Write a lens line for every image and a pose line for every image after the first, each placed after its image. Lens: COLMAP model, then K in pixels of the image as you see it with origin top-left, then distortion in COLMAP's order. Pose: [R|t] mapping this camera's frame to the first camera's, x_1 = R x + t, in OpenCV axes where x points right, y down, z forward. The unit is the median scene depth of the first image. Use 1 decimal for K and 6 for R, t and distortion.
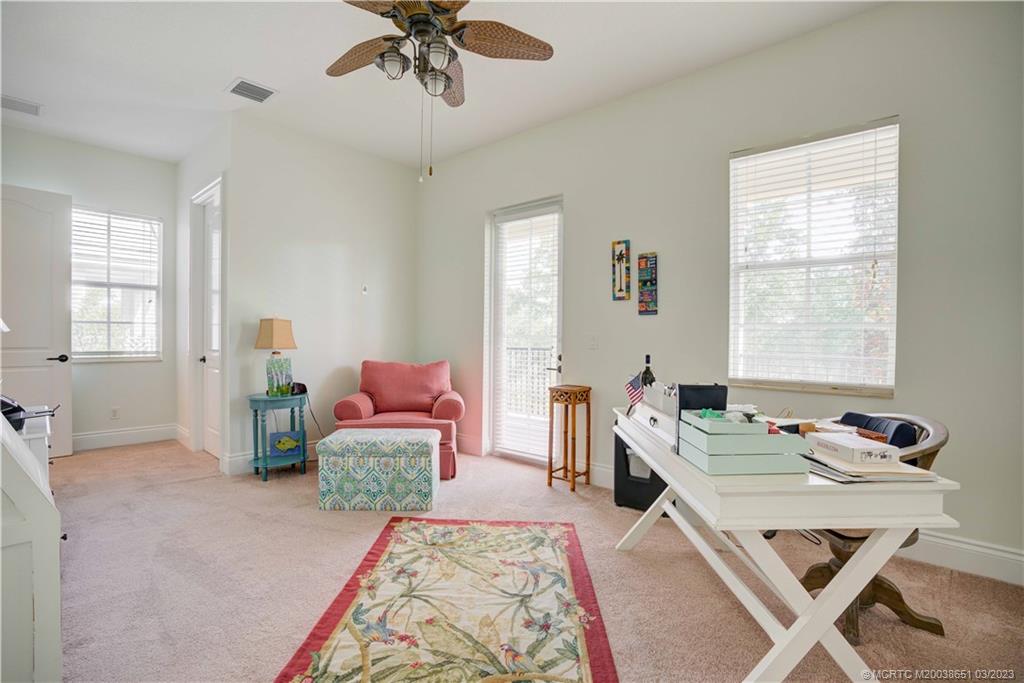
lens RADIAL K [[468.1, 0, 509.7], [0, 468.1, 346.8], [0, 0, 1]] dist [-0.087923, 0.050567]
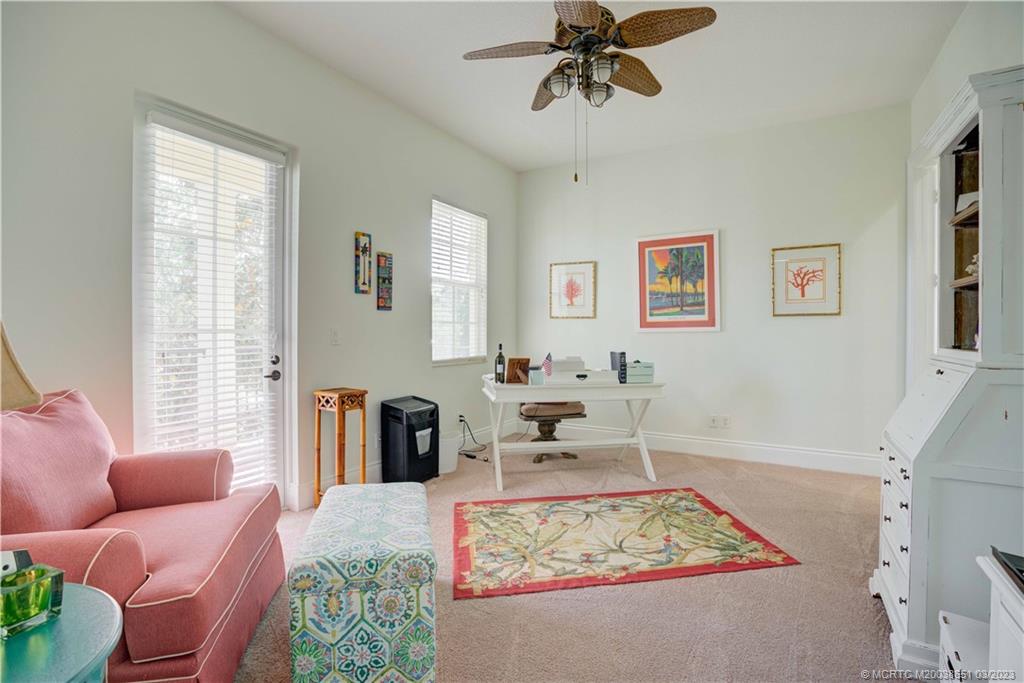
lens RADIAL K [[475.6, 0, 512.0], [0, 475.6, 341.5], [0, 0, 1]] dist [-0.071335, 0.028673]
pose [[-0.194821, -0.029111, 0.980407, -1.115748], [0.022673, 0.999159, 0.034174, -0.037142], [-0.980577, 0.028886, -0.193997, 1.243212]]
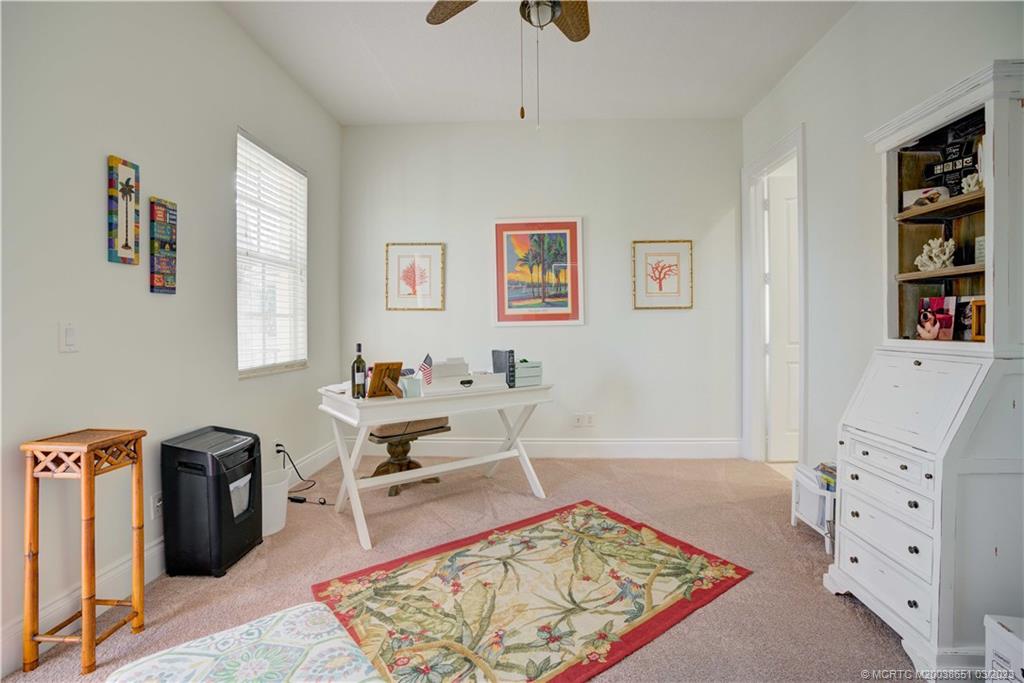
lens RADIAL K [[478.4, 0, 522.2], [0, 478.4, 334.6], [0, 0, 1]] dist [-0.074236, 0.028493]
pose [[-0.636466, -0.018450, 0.771084, -0.717607], [0.020066, 0.998979, 0.040466, -0.035696], [-0.771043, 0.041228, -0.635447, 1.378313]]
